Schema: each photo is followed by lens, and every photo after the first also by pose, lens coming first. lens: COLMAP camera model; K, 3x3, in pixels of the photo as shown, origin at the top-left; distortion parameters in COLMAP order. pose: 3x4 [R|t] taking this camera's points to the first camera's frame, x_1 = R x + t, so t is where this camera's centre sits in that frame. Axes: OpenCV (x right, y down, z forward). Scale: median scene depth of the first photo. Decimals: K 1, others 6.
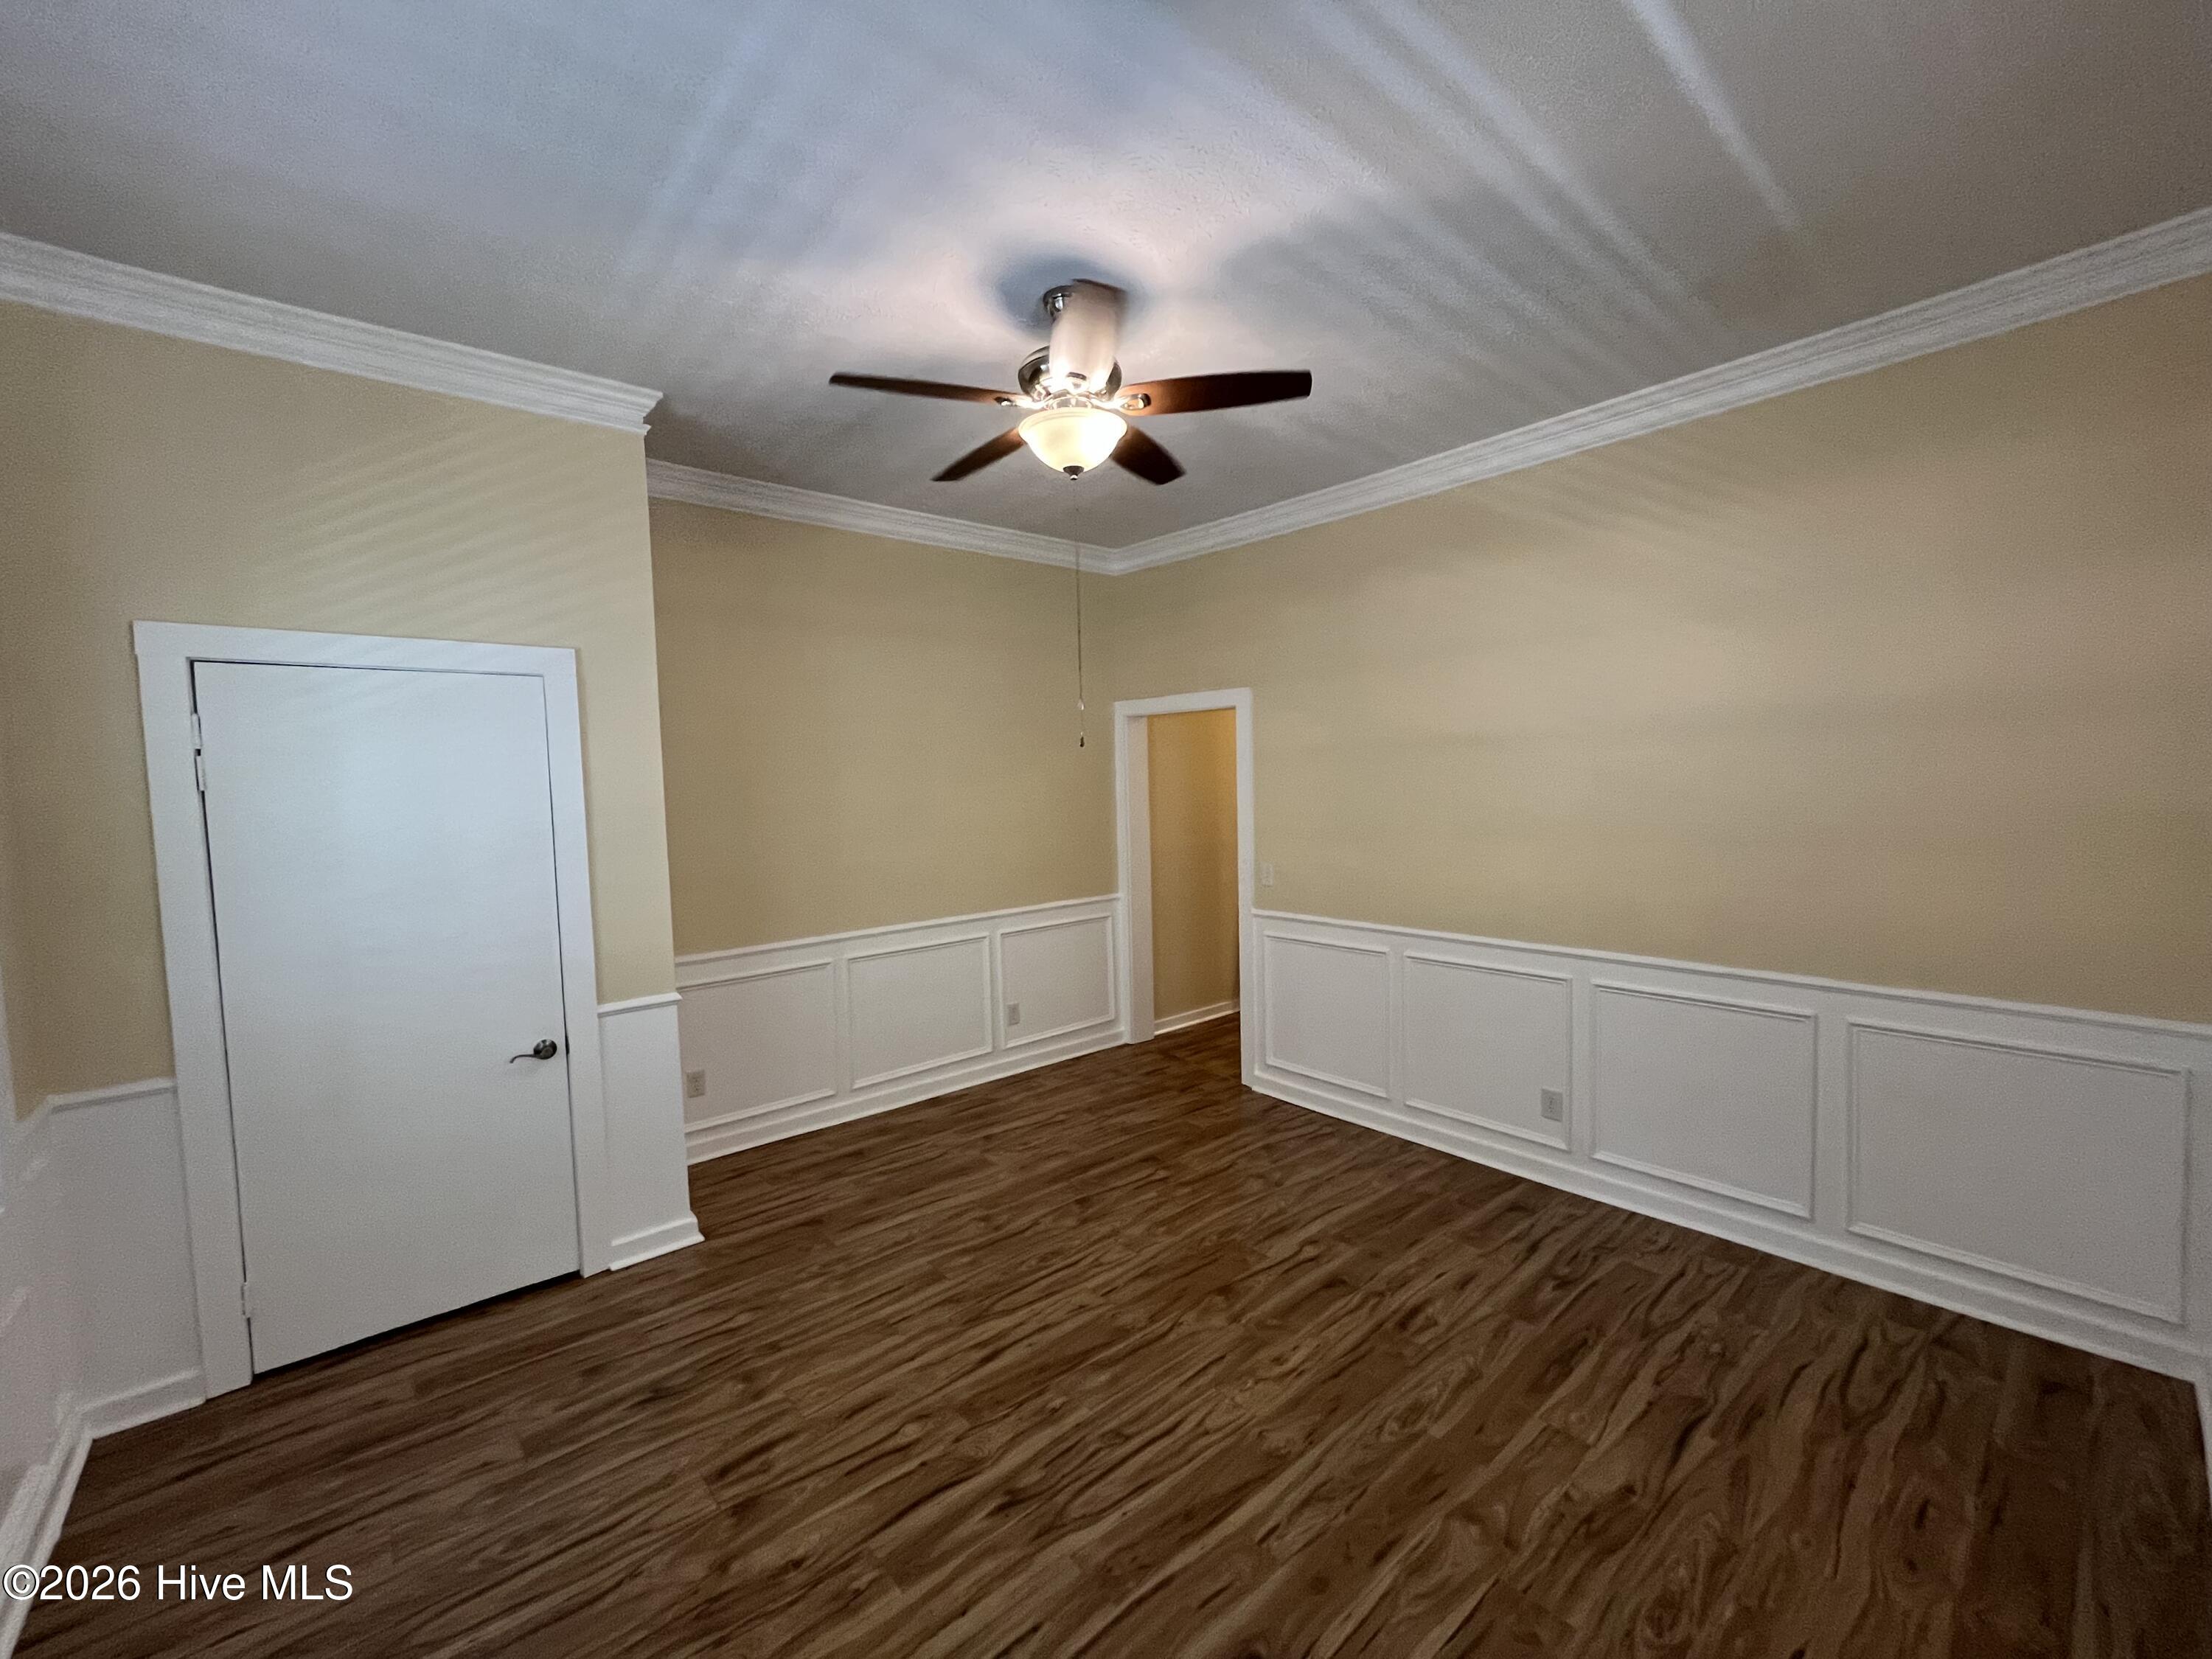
lens RADIAL K [[892.2, 0, 1103.4], [0, 892.2, 830.7], [0, 0, 1]] dist [-0.000394, -0.000036]
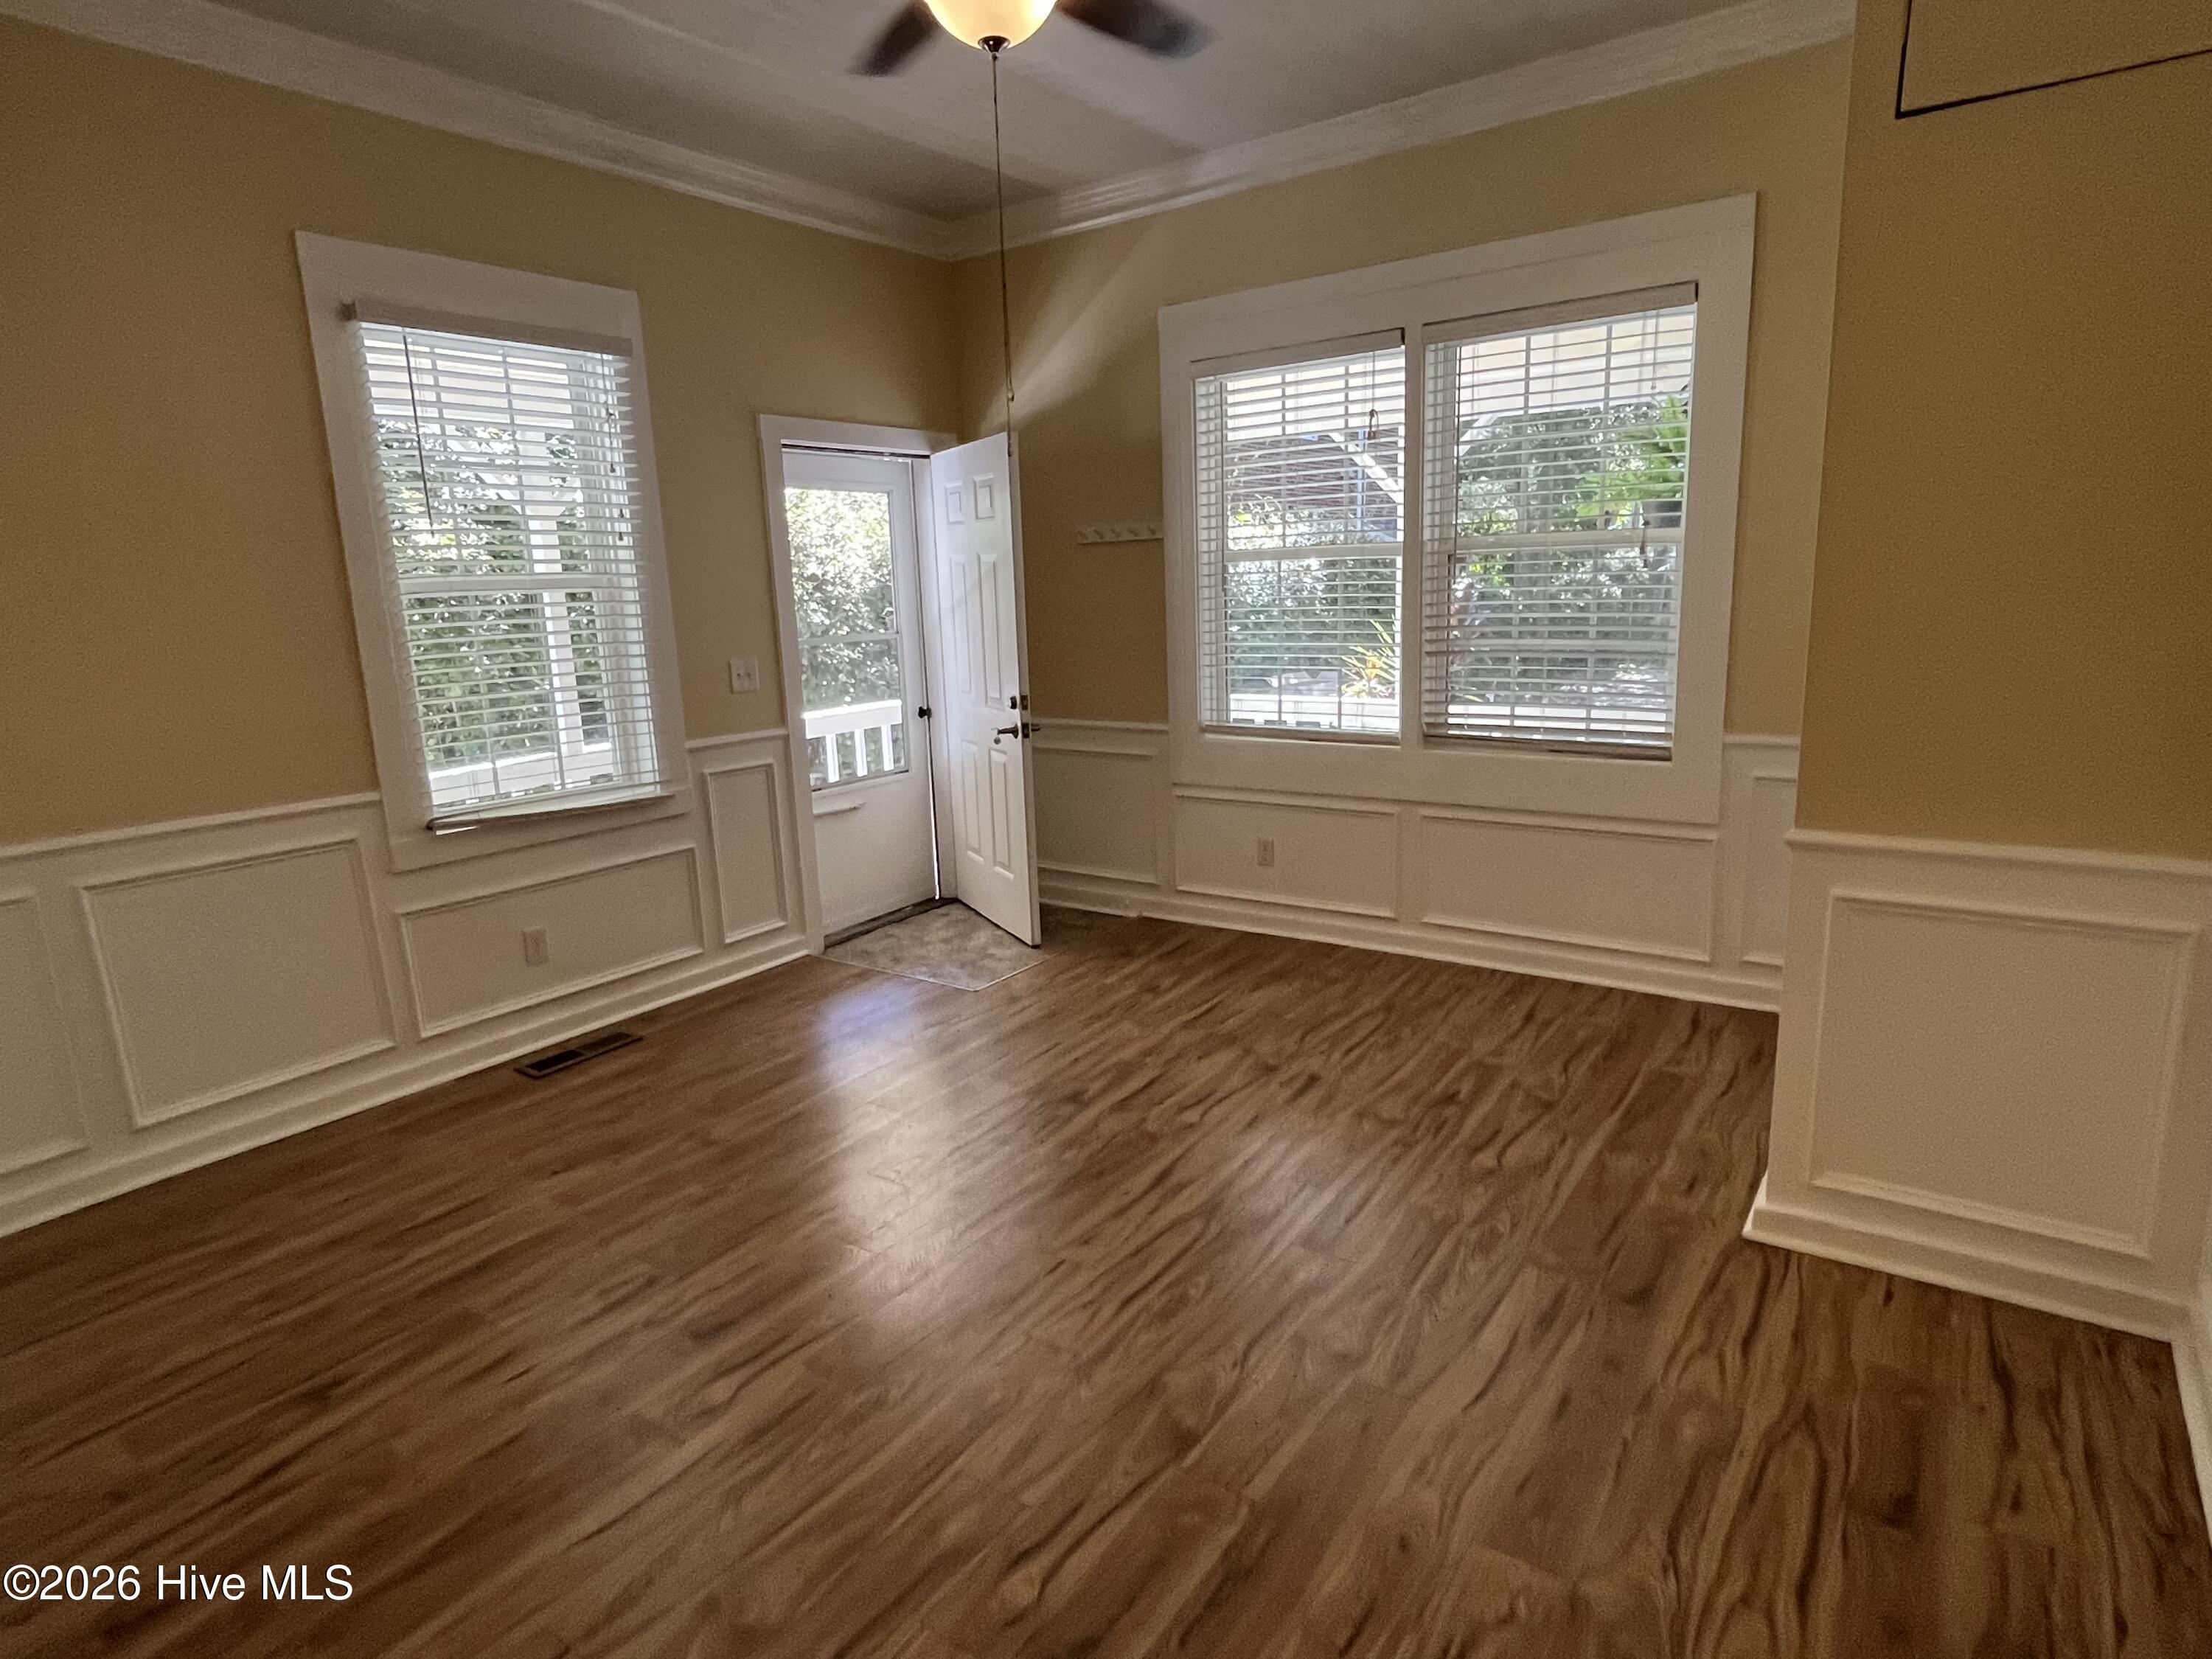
lens RADIAL K [[1193.4, 0, 1106.1], [0, 1193.4, 827.6], [0, 0, 1]] dist [0.001146, 0.000360]
pose [[-0.967607, 0.111579, -0.226466, 0.151581], [0.047847, 0.961823, 0.269458, -0.059640], [0.247886, 0.249894, -0.936005, 1.936748]]
